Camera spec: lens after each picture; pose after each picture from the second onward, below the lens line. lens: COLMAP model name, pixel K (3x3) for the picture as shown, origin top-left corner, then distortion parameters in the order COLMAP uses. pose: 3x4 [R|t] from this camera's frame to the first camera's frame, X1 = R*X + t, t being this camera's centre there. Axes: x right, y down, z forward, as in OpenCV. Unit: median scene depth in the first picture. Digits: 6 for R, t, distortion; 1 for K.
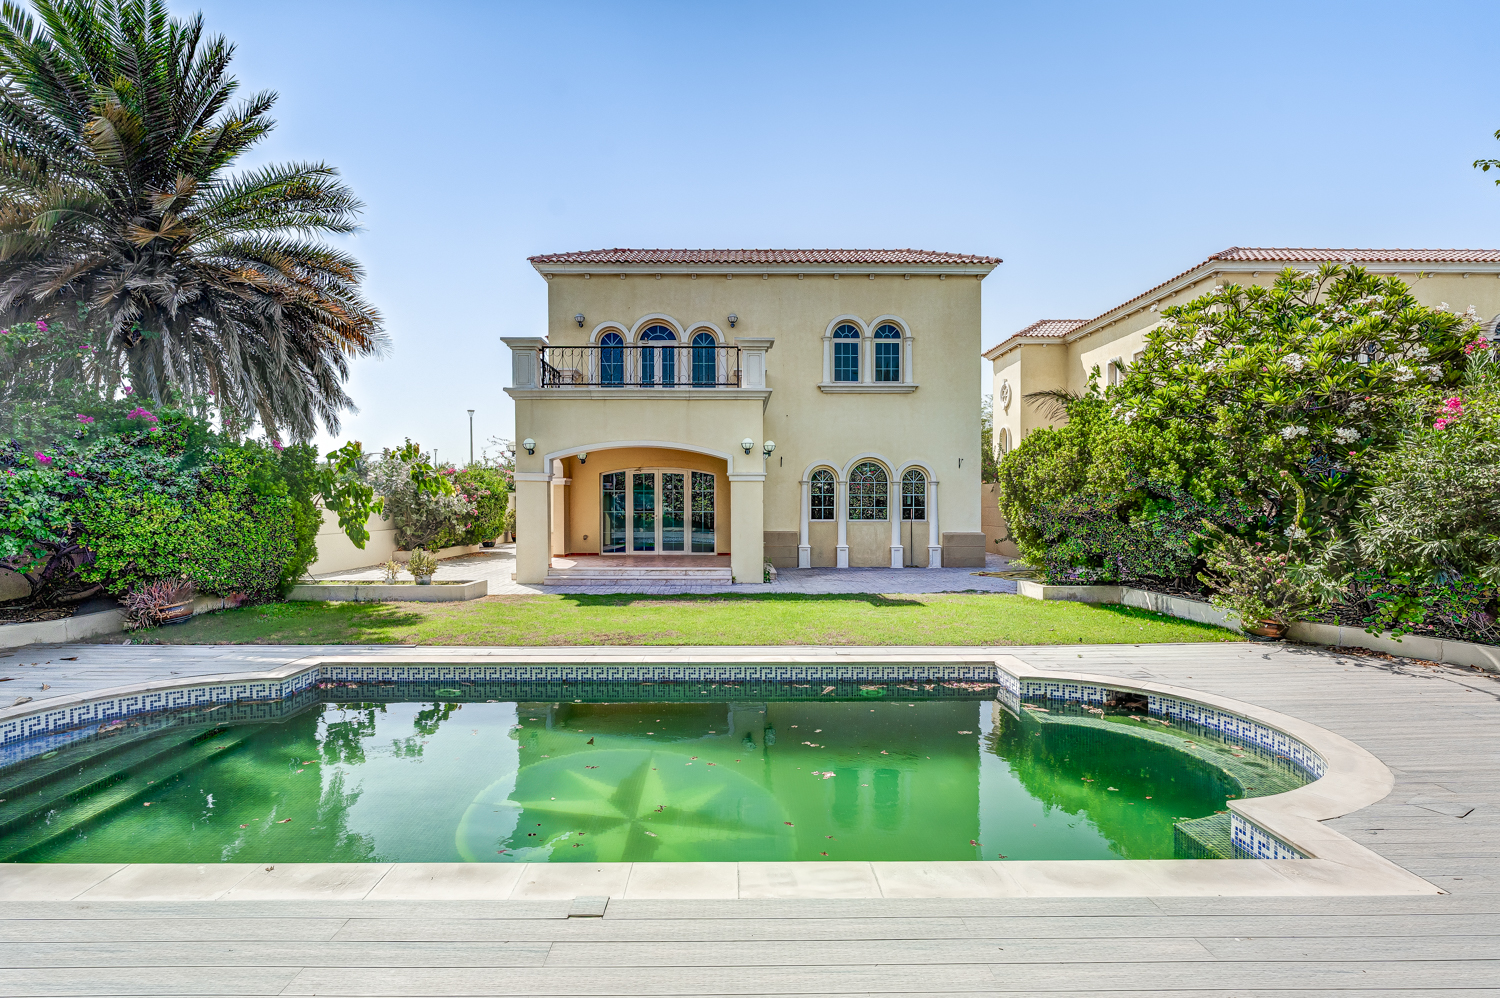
lens RADIAL K [[686.0, 0, 738.0], [0, 686.0, 500.3], [0, 0, 1]] dist [-0.000289, 0.000000]
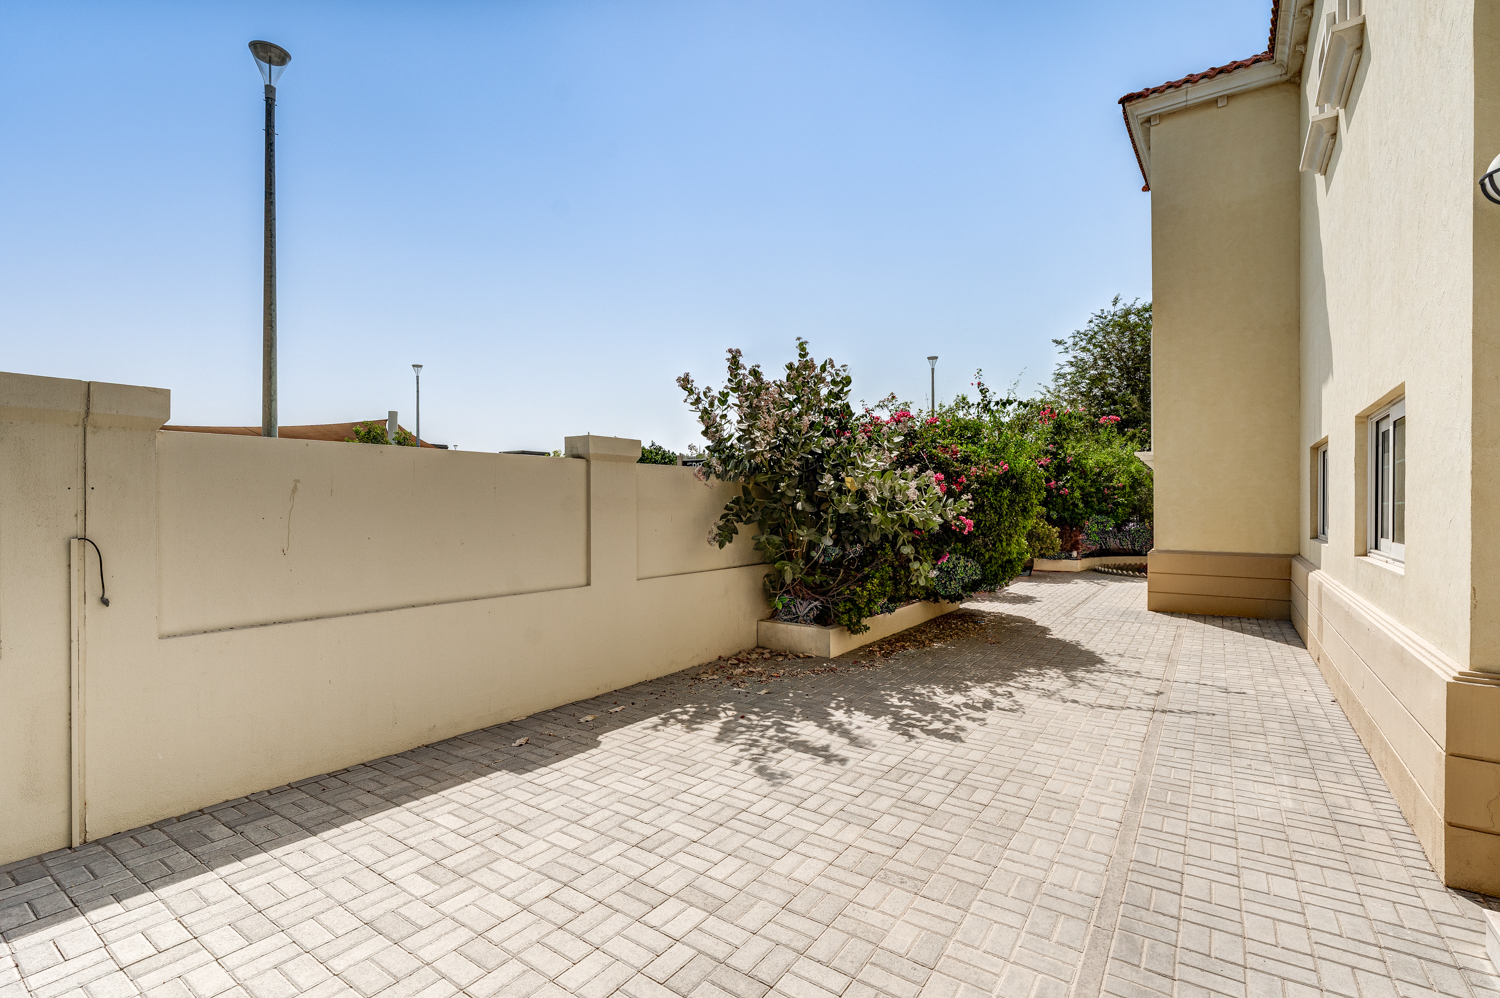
lens RADIAL K [[686.0, 0, 746.6], [0, 686.0, 500.5], [0, 0, 1]] dist [-0.000289, 0.000000]
pose [[0.803114, 0.002471, -0.595820, -0.271484], [-0.000443, 0.999994, 0.003550, 0.004469], [0.595825, -0.002587, 0.803110, 0.671247]]
